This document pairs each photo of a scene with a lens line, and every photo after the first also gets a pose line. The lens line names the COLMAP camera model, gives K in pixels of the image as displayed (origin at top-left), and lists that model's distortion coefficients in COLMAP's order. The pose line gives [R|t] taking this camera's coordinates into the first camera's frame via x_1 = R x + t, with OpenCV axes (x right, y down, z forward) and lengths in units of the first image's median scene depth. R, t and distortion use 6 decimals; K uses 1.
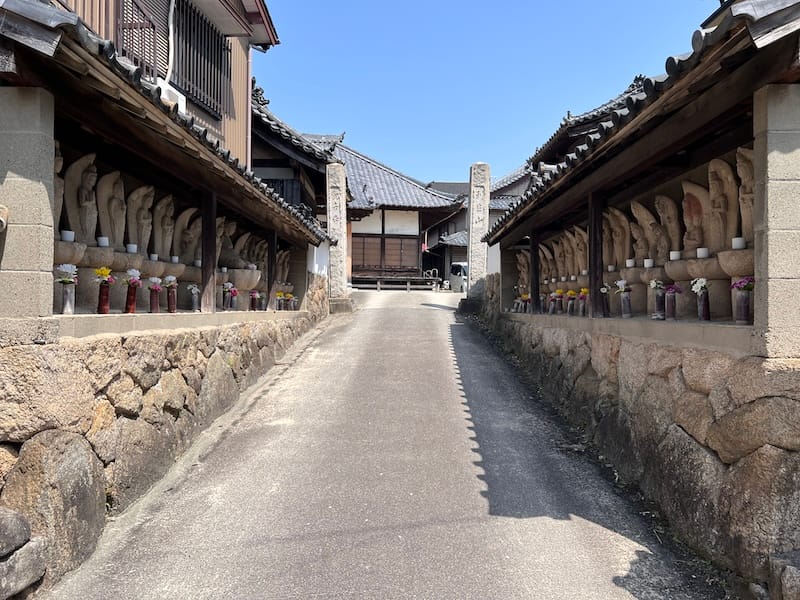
lens RADIAL K [[605.6, 0, 400.4], [0, 605.6, 301.6], [0, 0, 1]] dist [0.000631, -0.000011]
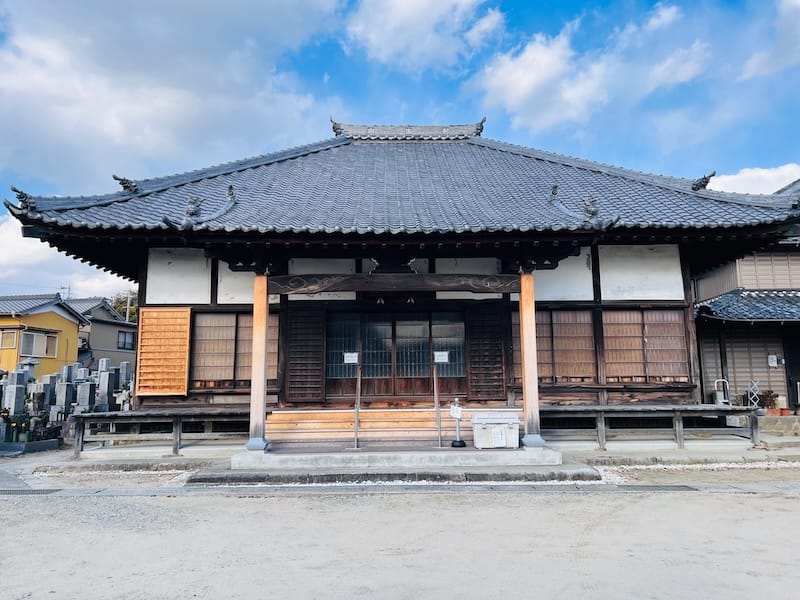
lens RADIAL K [[605.6, 0, 399.7], [0, 605.6, 299.7], [0, 0, 1]] dist [0.000631, -0.000011]
pose [[0.982422, -0.043143, -0.181622, -0.086805], [0.018882, 0.990903, -0.133248, -0.059558], [0.185718, 0.127476, 0.974299, 0.564558]]
